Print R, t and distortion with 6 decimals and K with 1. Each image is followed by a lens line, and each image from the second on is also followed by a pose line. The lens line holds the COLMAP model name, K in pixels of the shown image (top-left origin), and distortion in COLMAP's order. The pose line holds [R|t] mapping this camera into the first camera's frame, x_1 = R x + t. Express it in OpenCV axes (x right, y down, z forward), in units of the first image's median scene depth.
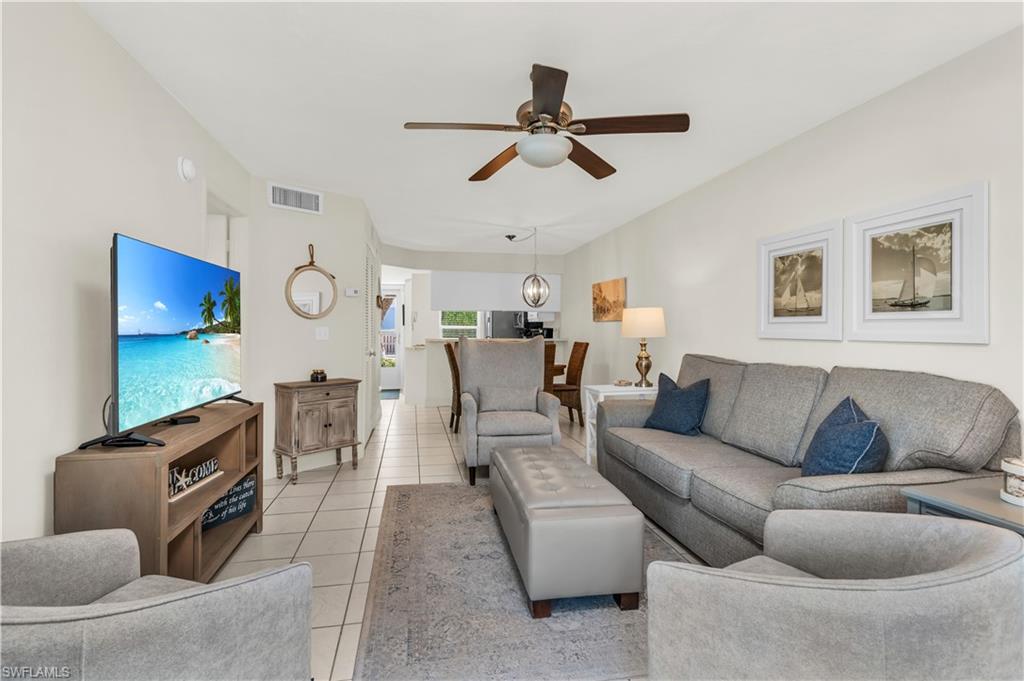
lens RADIAL K [[478.3, 0, 510.8], [0, 478.3, 328.4], [0, 0, 1]] dist [0.049671, 0.000049]
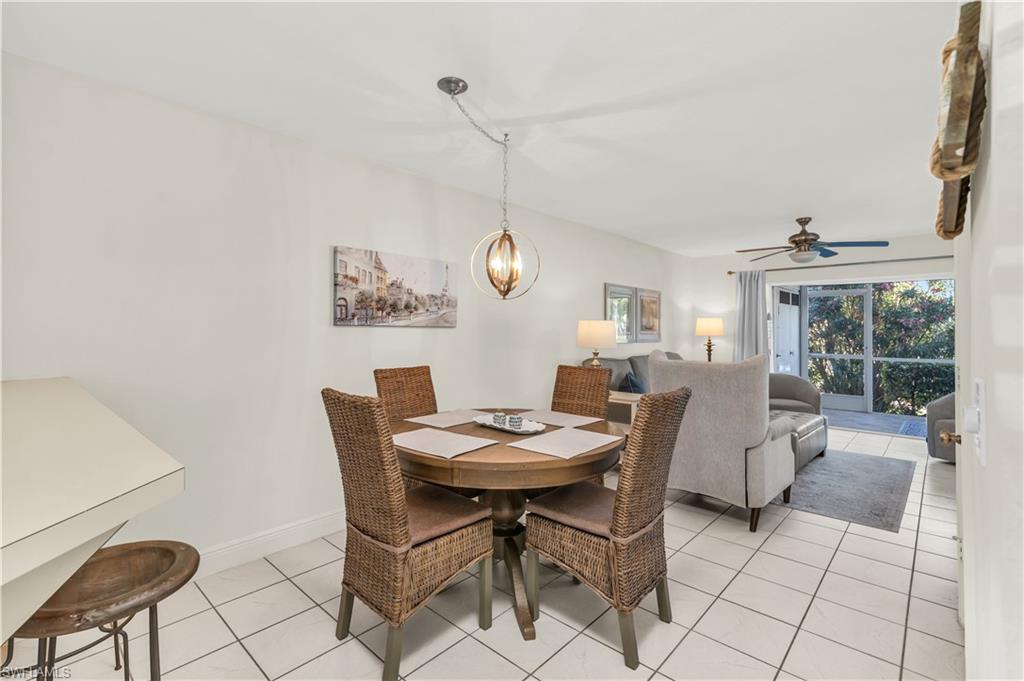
lens RADIAL K [[465.4, 0, 513.0], [0, 465.4, 335.7], [0, 0, 1]] dist [0.025411, -0.000136]
pose [[-0.583045, -0.008901, 0.812391, -0.533916], [-0.008704, 0.999951, 0.004709, -0.012790], [-0.812394, -0.004325, -0.583094, 2.025525]]
